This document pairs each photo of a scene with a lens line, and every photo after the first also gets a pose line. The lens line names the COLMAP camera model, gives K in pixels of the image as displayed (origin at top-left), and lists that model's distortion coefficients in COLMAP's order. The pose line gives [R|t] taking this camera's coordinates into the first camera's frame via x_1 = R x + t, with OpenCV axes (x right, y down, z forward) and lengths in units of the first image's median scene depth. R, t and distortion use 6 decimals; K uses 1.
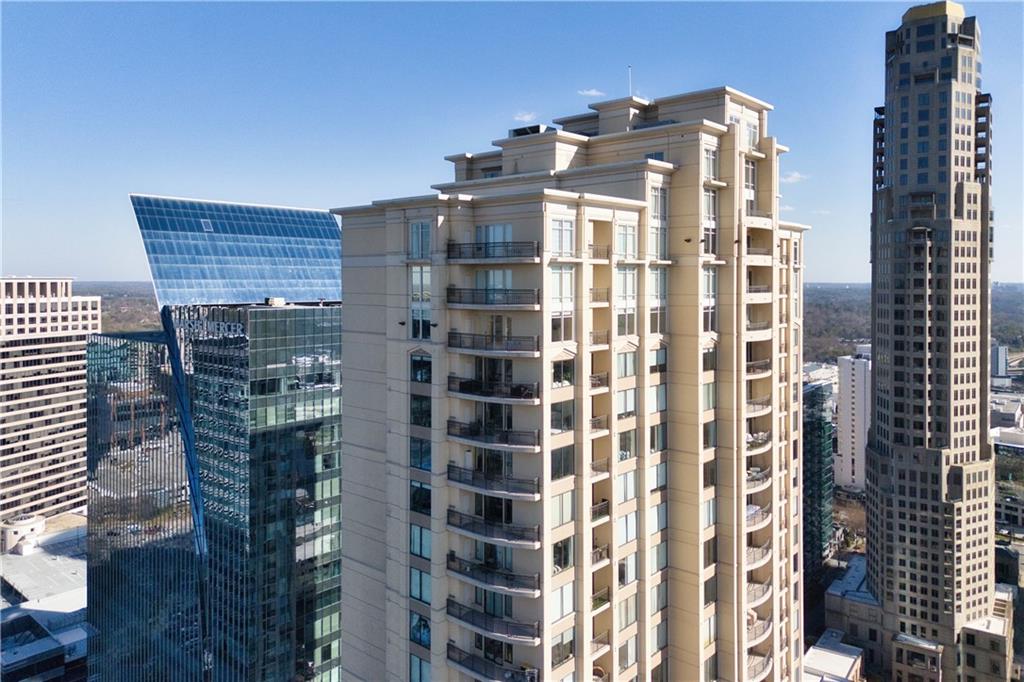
lens RADIAL K [[739.7, 0, 511.0], [0, 739.7, 282.5], [0, 0, 1]] dist [0.040445, -0.026896]
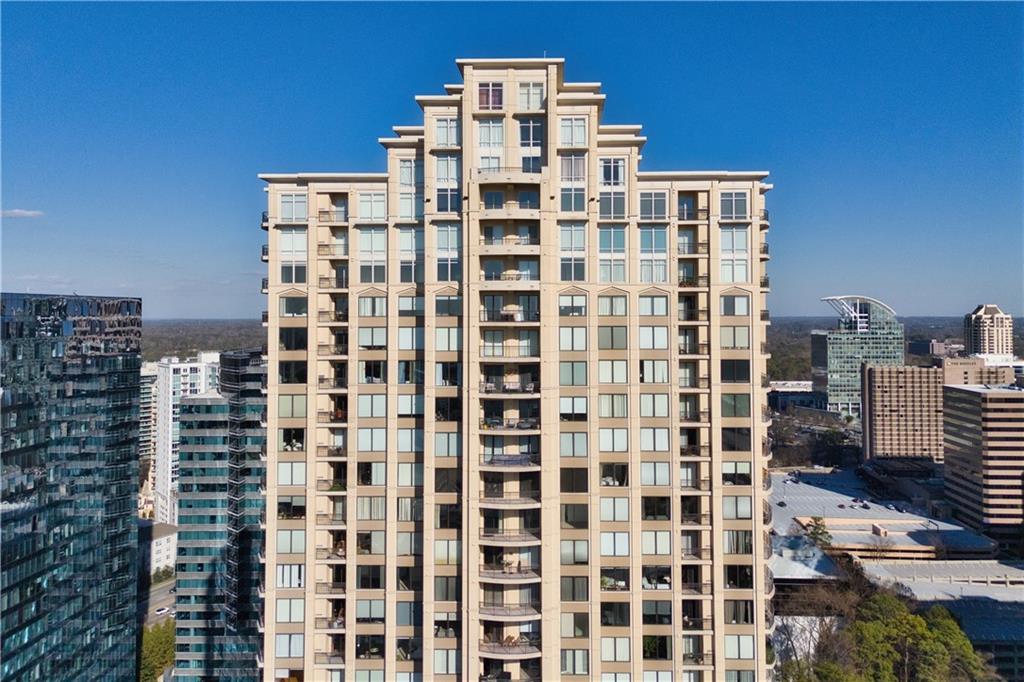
lens RADIAL K [[739.7, 0, 511.0], [0, 739.7, 282.5], [0, 0, 1]] dist [0.040445, -0.026896]
pose [[0.654354, -0.021694, -0.755877, 1.173347], [-0.002627, 0.999517, -0.030961, 0.102668], [0.756184, 0.022245, 0.653981, 0.345351]]
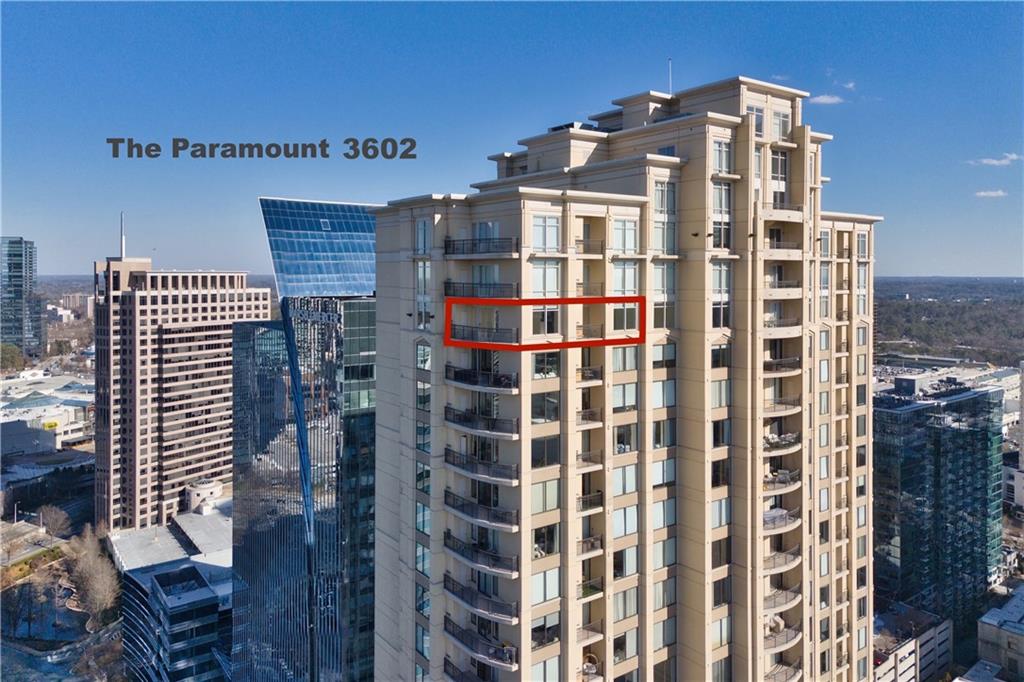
lens RADIAL K [[736.7, 0, 512.3], [0, 736.7, 277.3], [0, 0, 1]] dist [0.029148, -0.006529]
pose [[0.977092, 0.002378, -0.212804, 0.206415], [-0.002216, 0.999997, 0.000998, -0.000567], [0.212806, -0.000503, 0.977094, -0.011747]]
